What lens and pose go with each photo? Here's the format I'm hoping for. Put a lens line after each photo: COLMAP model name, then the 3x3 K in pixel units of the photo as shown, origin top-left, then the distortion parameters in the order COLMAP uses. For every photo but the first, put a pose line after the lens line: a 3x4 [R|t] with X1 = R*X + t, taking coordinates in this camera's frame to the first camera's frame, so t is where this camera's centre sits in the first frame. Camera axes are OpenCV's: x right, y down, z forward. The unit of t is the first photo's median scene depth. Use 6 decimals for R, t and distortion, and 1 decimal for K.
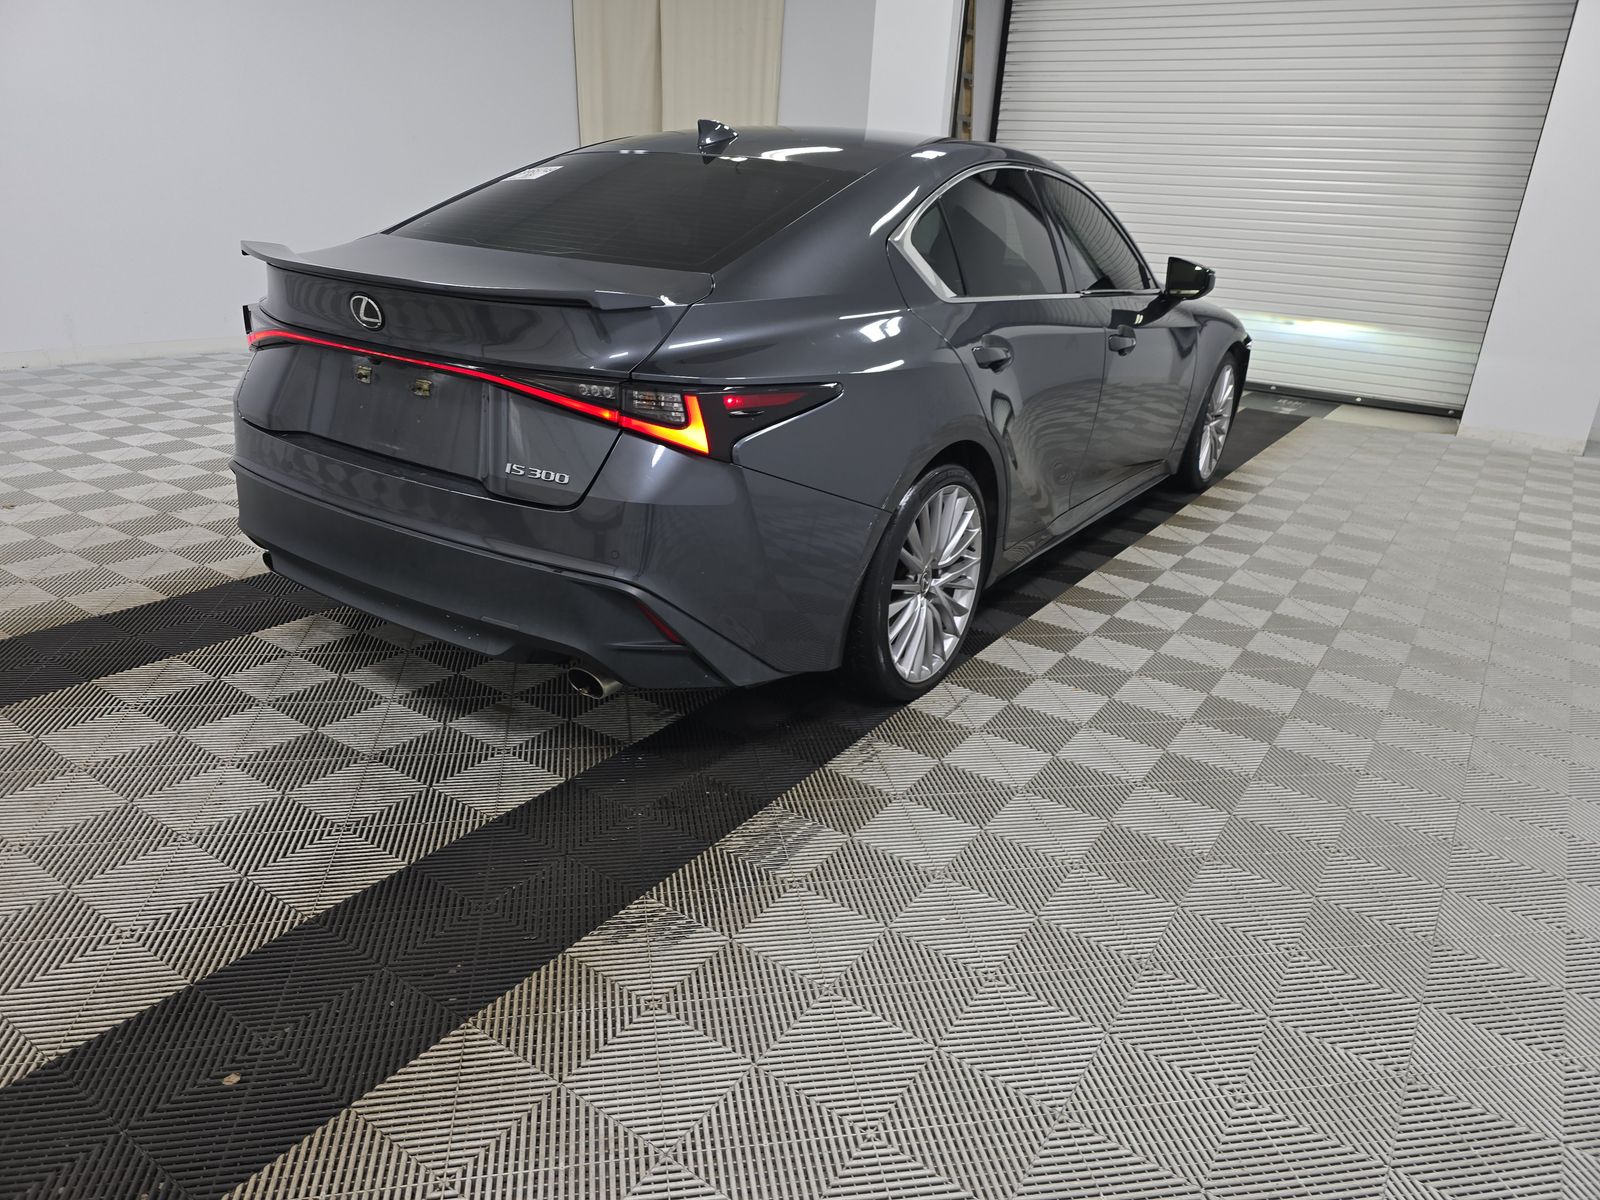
lens RADIAL K [[1068.8, 0, 796.9], [0, 1068.8, 561.1], [0, 0, 1]] dist [0.002805, -0.000733]
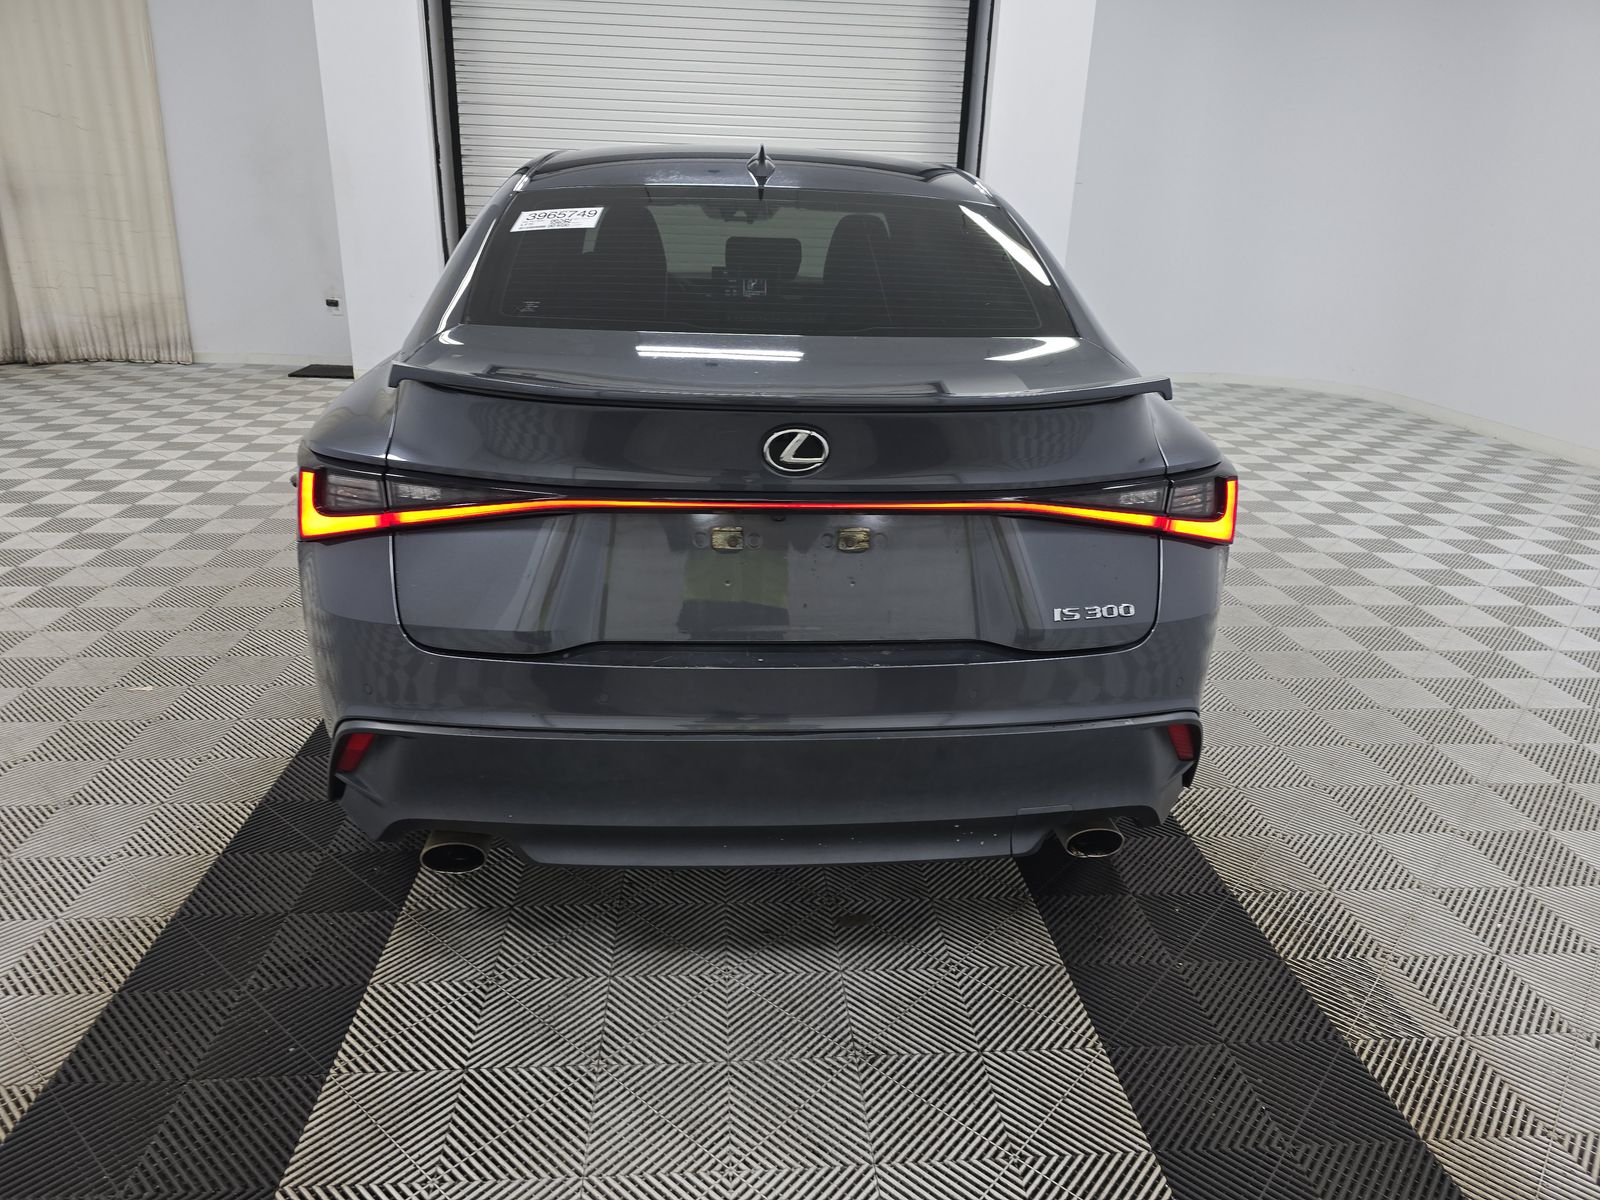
lens RADIAL K [[1051.2, 0, 800.0], [0, 1051.2, 600.0], [0, 0, 1]] dist [-0.029173, -0.001449]
pose [[0.770762, -0.250018, 0.586018, -0.736249], [0.216033, 0.967855, 0.128786, -0.202152], [-0.599380, 0.027336, 0.799998, 0.410326]]
